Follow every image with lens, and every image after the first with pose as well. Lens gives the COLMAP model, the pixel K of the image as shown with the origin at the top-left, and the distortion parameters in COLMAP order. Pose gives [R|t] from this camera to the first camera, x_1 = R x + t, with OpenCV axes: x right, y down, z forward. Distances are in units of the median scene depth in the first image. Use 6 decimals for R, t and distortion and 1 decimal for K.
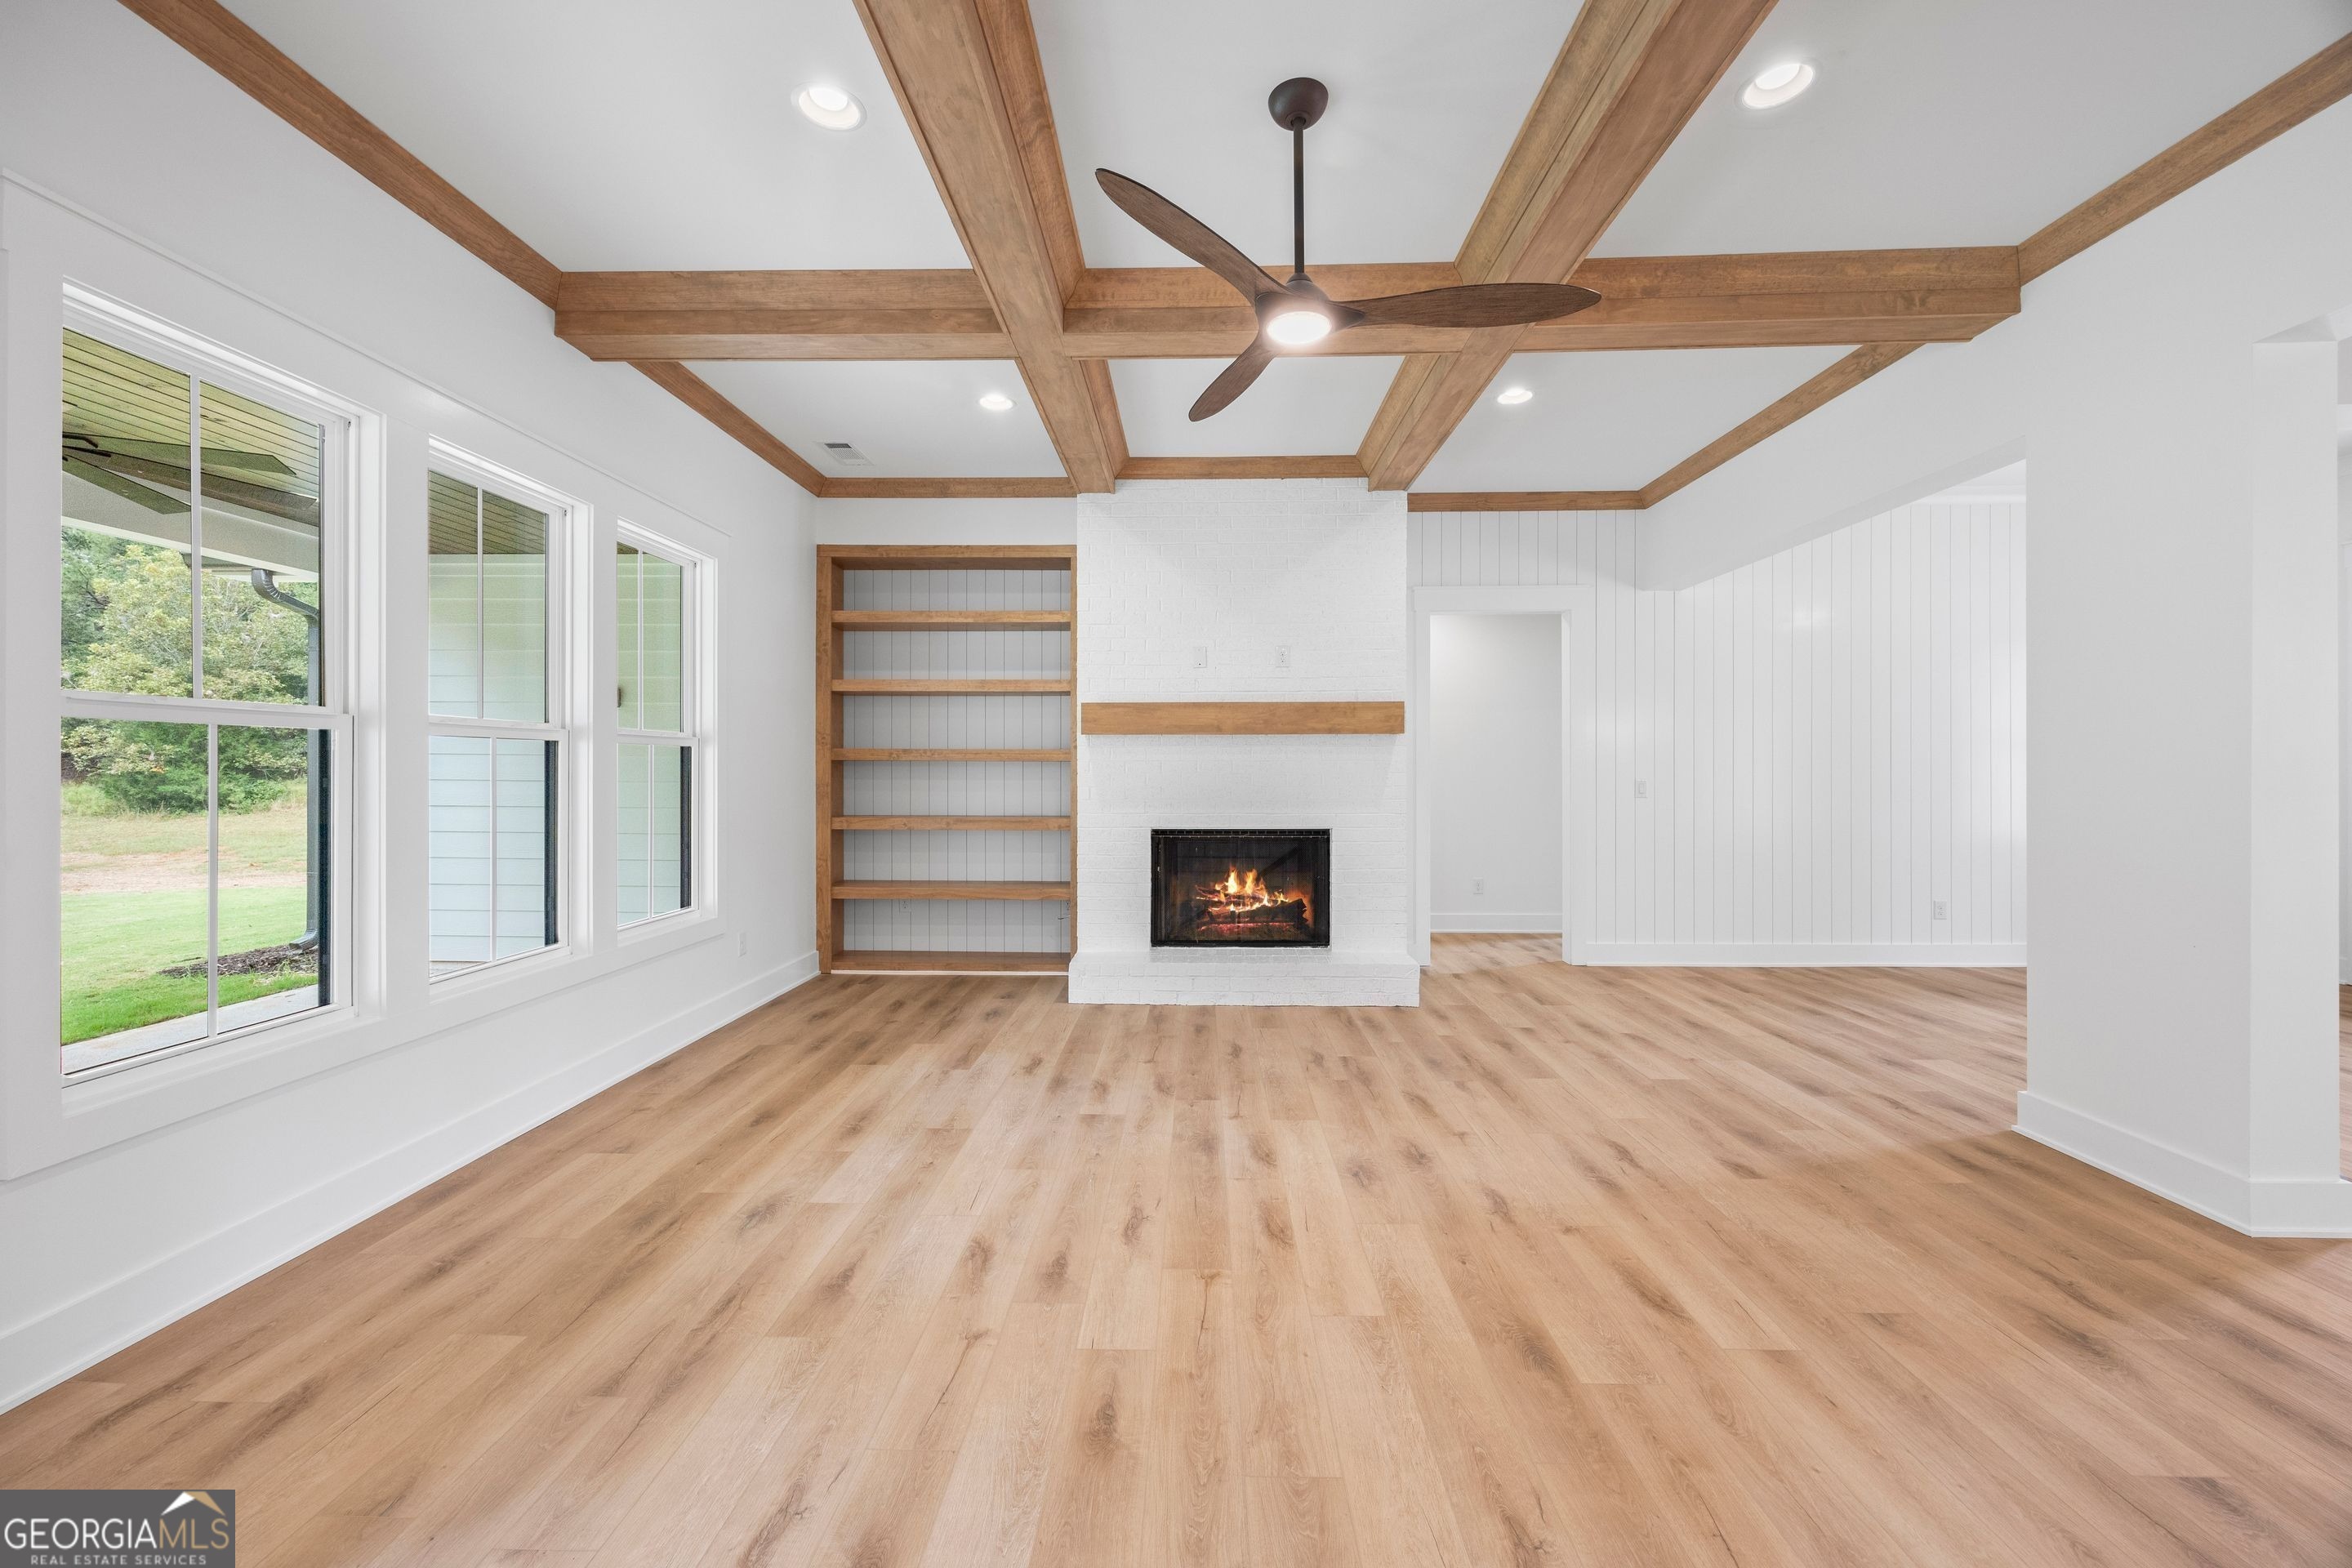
lens RADIAL K [[917.8, 0, 1181.7], [0, 917.8, 771.0], [0, 0, 1]] dist [-0.008402, 0.000612]
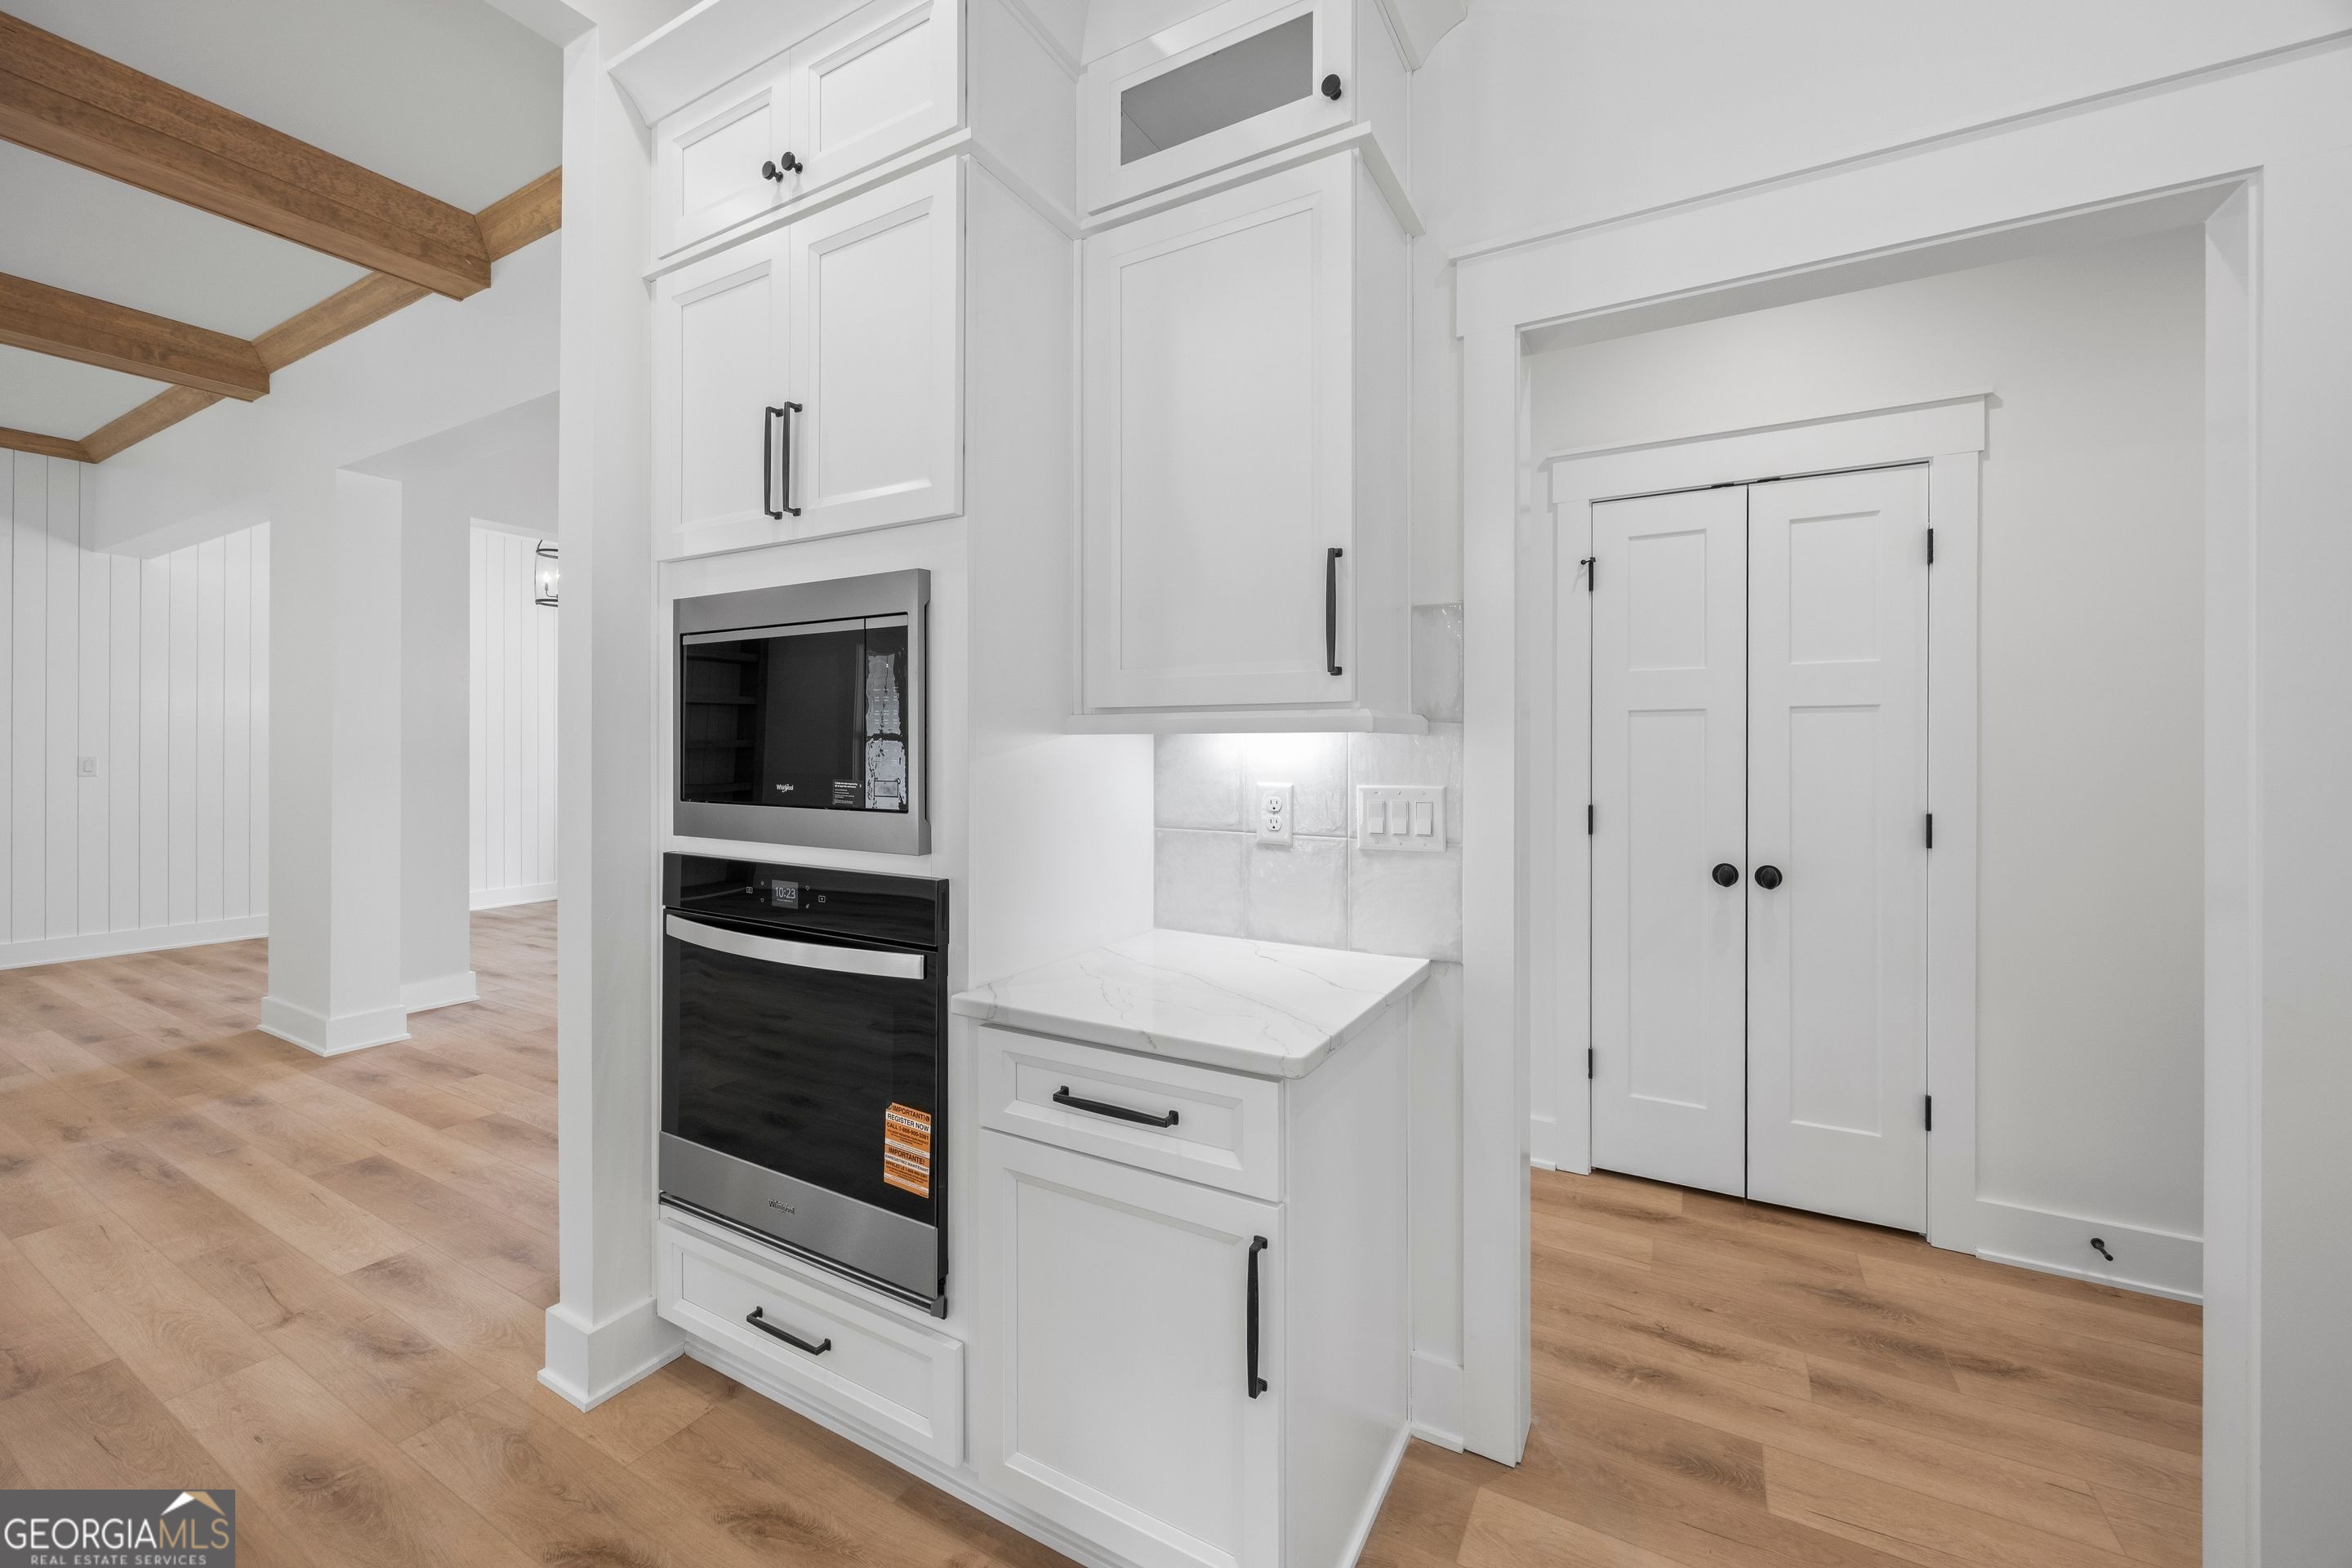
lens RADIAL K [[917.8, 0, 1198.1], [0, 917.8, 748.6], [0, 0, 1]] dist [-0.008402, 0.000612]
pose [[0.459688, 0.003415, 0.888074, 0.274850], [-0.004965, 0.999987, -0.001275, -0.004374], [-0.888067, -0.003823, 0.459699, -0.543396]]
